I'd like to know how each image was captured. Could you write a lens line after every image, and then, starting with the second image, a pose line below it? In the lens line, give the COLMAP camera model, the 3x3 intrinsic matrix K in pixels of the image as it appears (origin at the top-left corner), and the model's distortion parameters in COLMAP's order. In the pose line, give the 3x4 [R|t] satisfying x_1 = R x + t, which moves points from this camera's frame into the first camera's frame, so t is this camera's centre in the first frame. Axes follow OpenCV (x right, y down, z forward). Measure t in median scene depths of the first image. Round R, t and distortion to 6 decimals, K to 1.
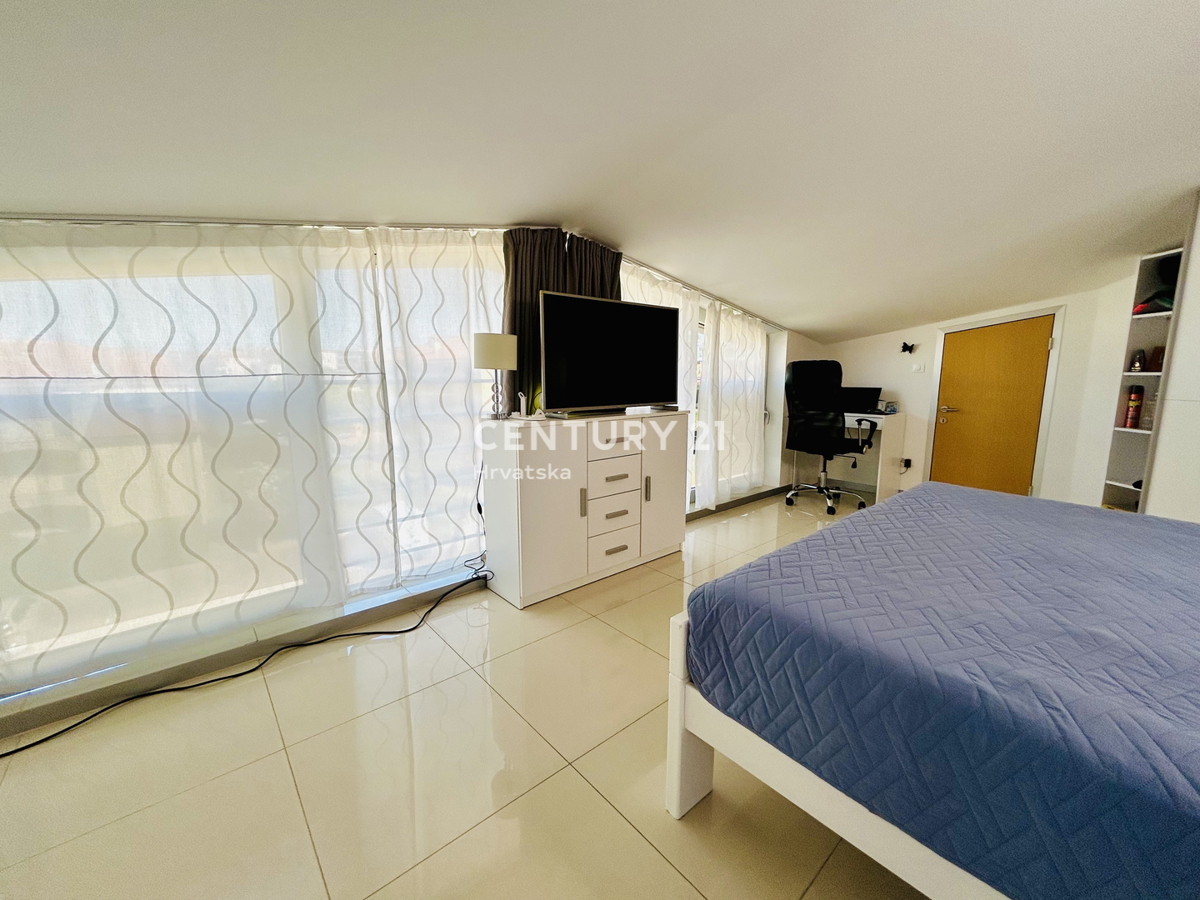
lens RADIAL K [[484.1, 0, 598.0], [0, 484.1, 447.3], [0, 0, 1]] dist [-0.002657, 0.001159]
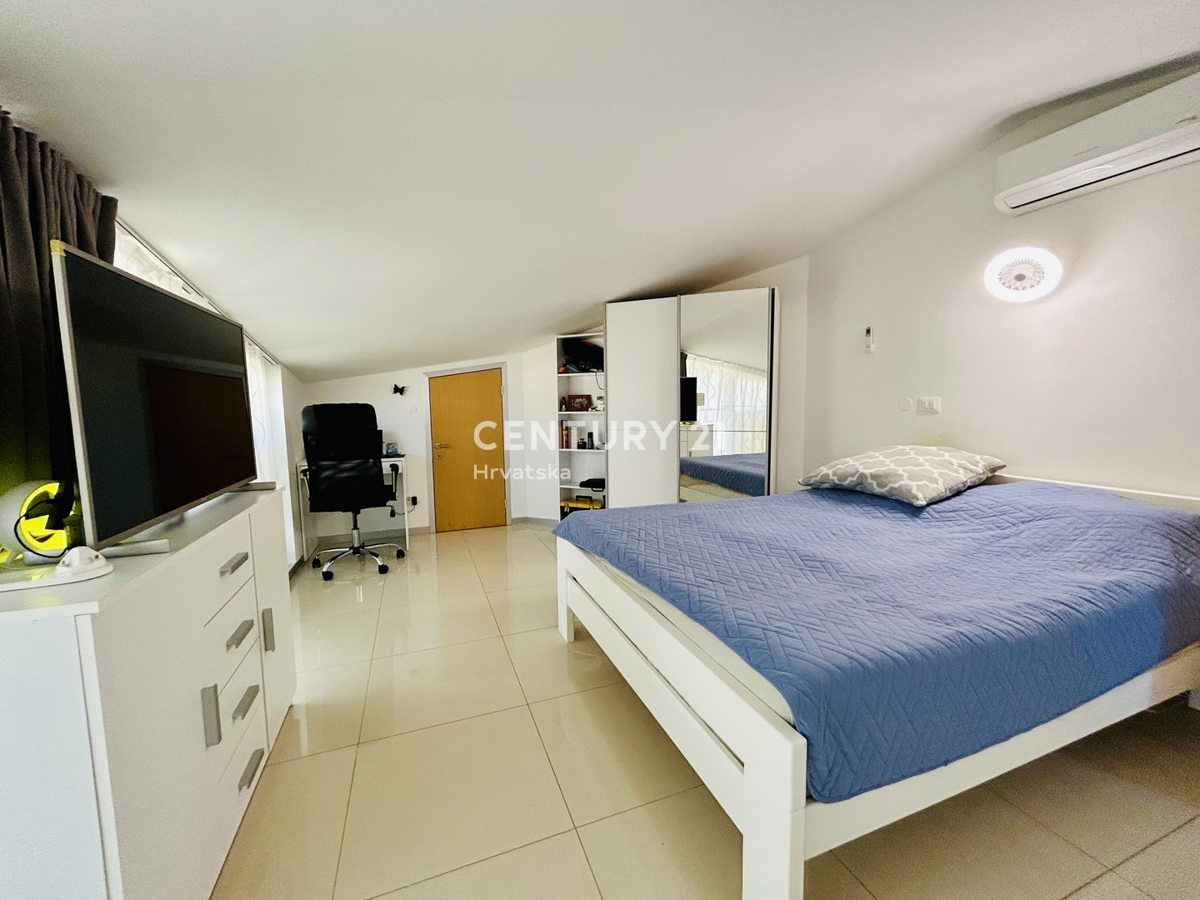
lens RADIAL K [[484.1, 0, 599.6], [0, 484.1, 448.3], [0, 0, 1]] dist [-0.002657, 0.001159]
pose [[0.340023, -0.092480, 0.935859, -0.272334], [0.154910, 0.987067, 0.041257, -0.088744], [-0.927571, 0.130946, 0.349951, 0.392041]]
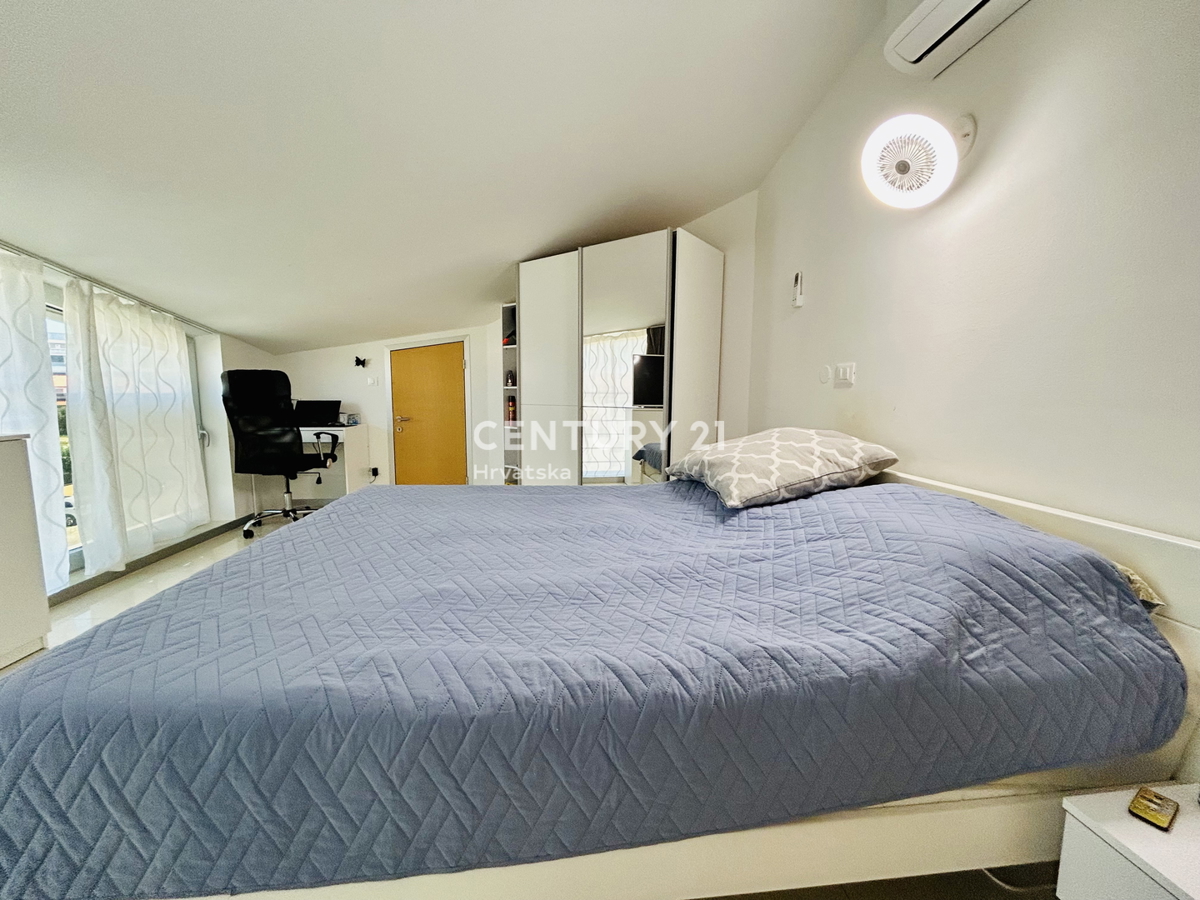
lens RADIAL K [[484.1, 0, 600.0], [0, 484.1, 447.2], [0, 0, 1]] dist [-0.002657, 0.001159]
pose [[0.568787, -0.087802, 0.817785, 0.095282], [0.117015, 0.992810, 0.025207, 0.016356], [-0.814119, 0.081356, 0.574971, -0.011068]]
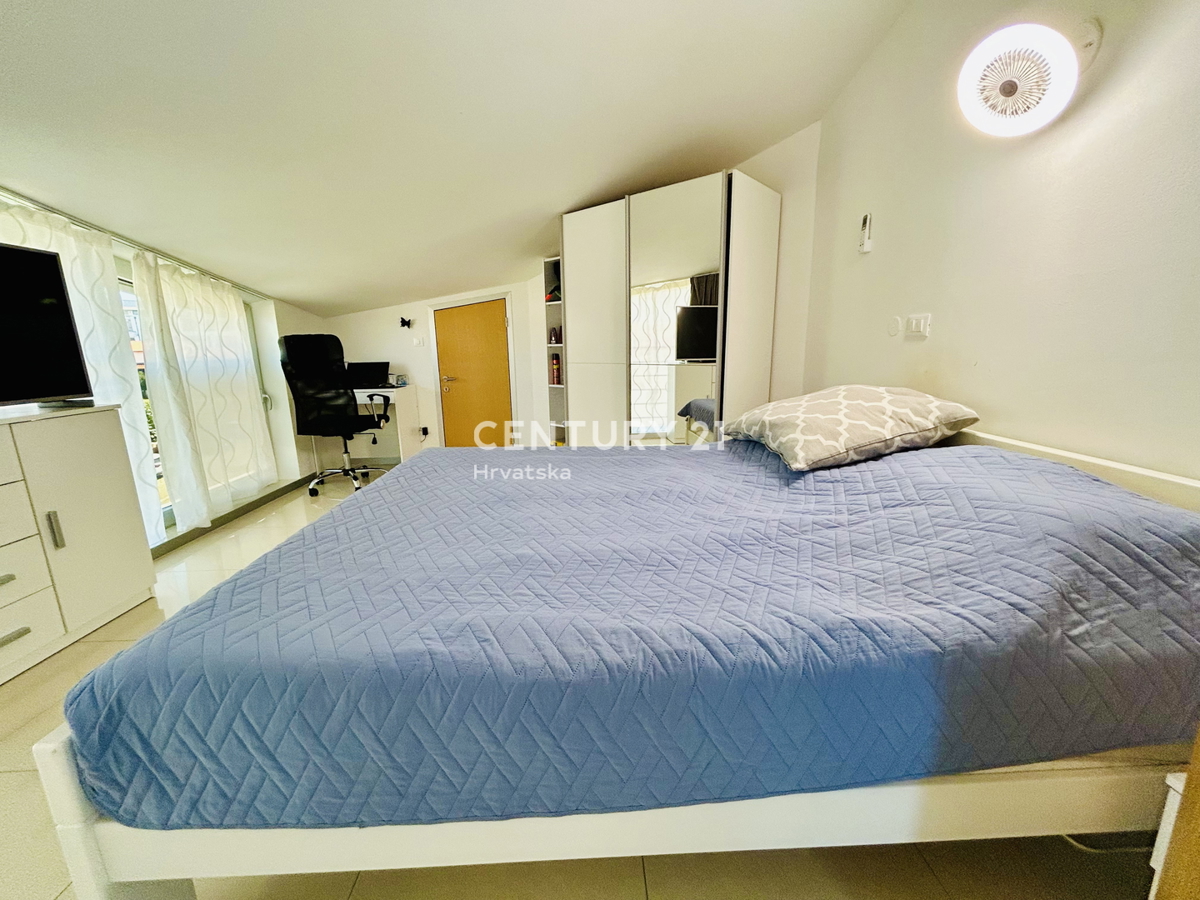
lens RADIAL K [[484.1, 0, 599.9], [0, 484.1, 447.2], [0, 0, 1]] dist [-0.002657, 0.001159]
pose [[0.625012, -0.171157, 0.761620, 0.082285], [0.134321, 0.984695, 0.111060, 0.001123], [-0.768972, 0.032887, 0.638436, 0.013862]]
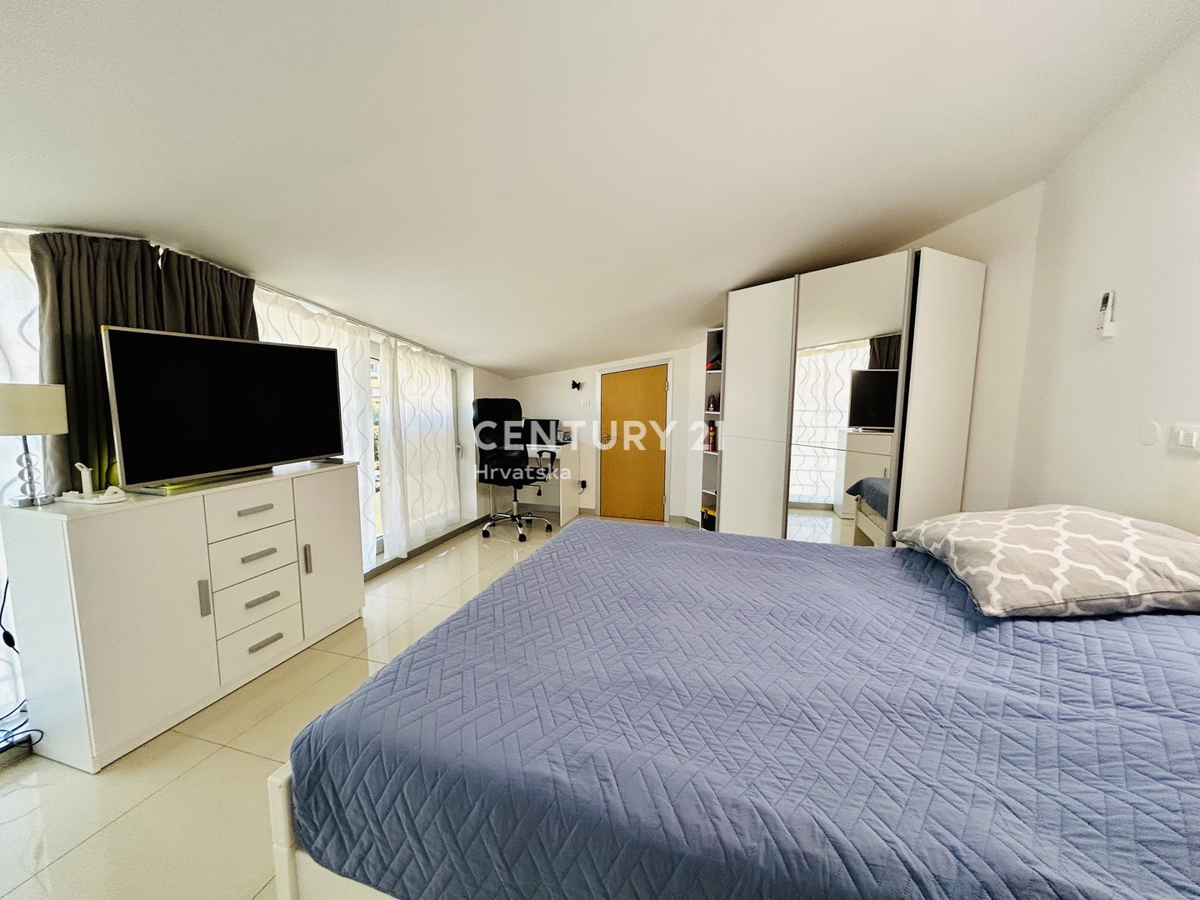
lens RADIAL K [[484.1, 0, 599.4], [0, 484.1, 447.1], [0, 0, 1]] dist [-0.002657, 0.001159]
pose [[0.843319, -0.057405, 0.534339, 0.089845], [0.073827, 0.997227, -0.009384, -0.063587], [-0.532318, 0.047363, 0.845218, -0.004001]]
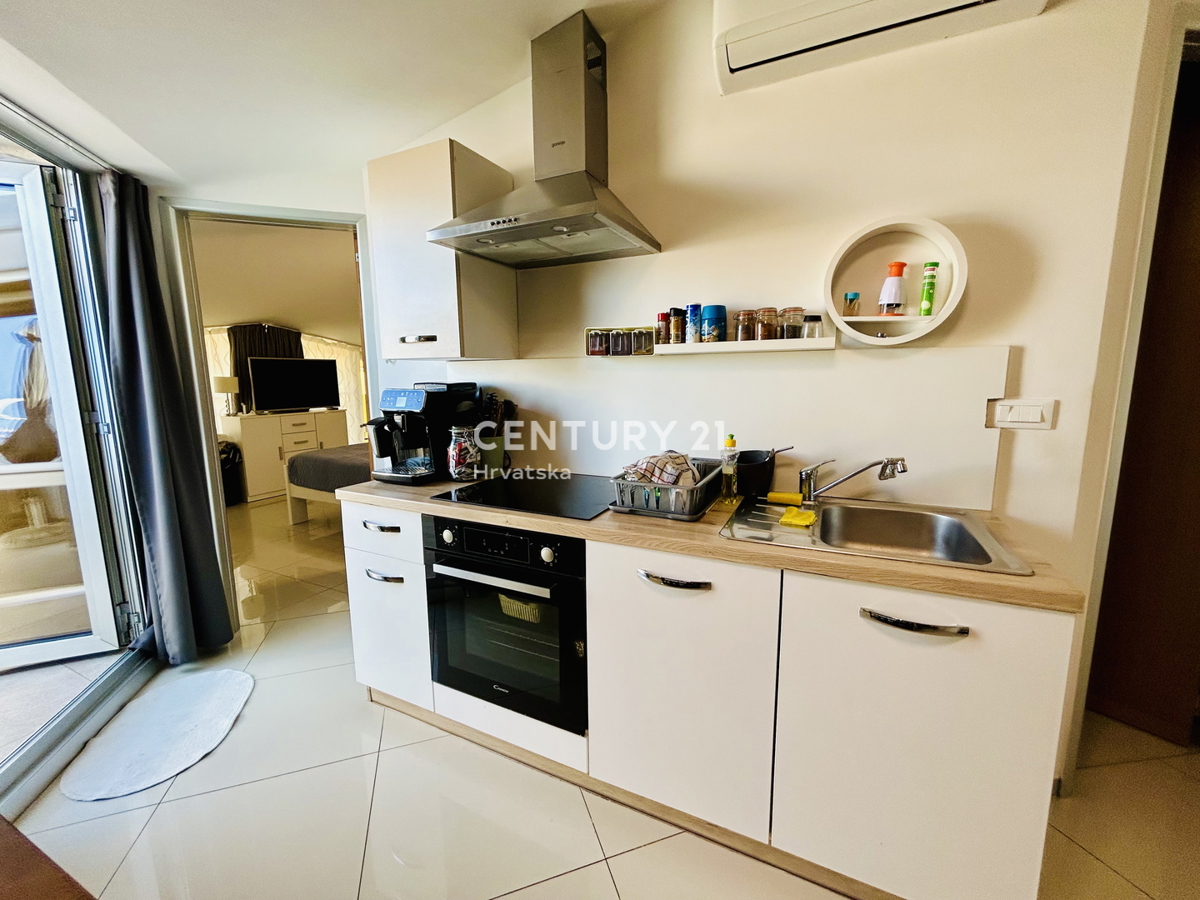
lens RADIAL K [[484.1, 0, 601.1], [0, 484.1, 446.6], [0, 0, 1]] dist [-0.002657, 0.001159]
pose [[0.918315, -0.061849, 0.390989, 0.382047], [0.062199, 0.997994, 0.011783, 0.128480], [-0.390933, 0.013499, 0.920320, -1.345861]]
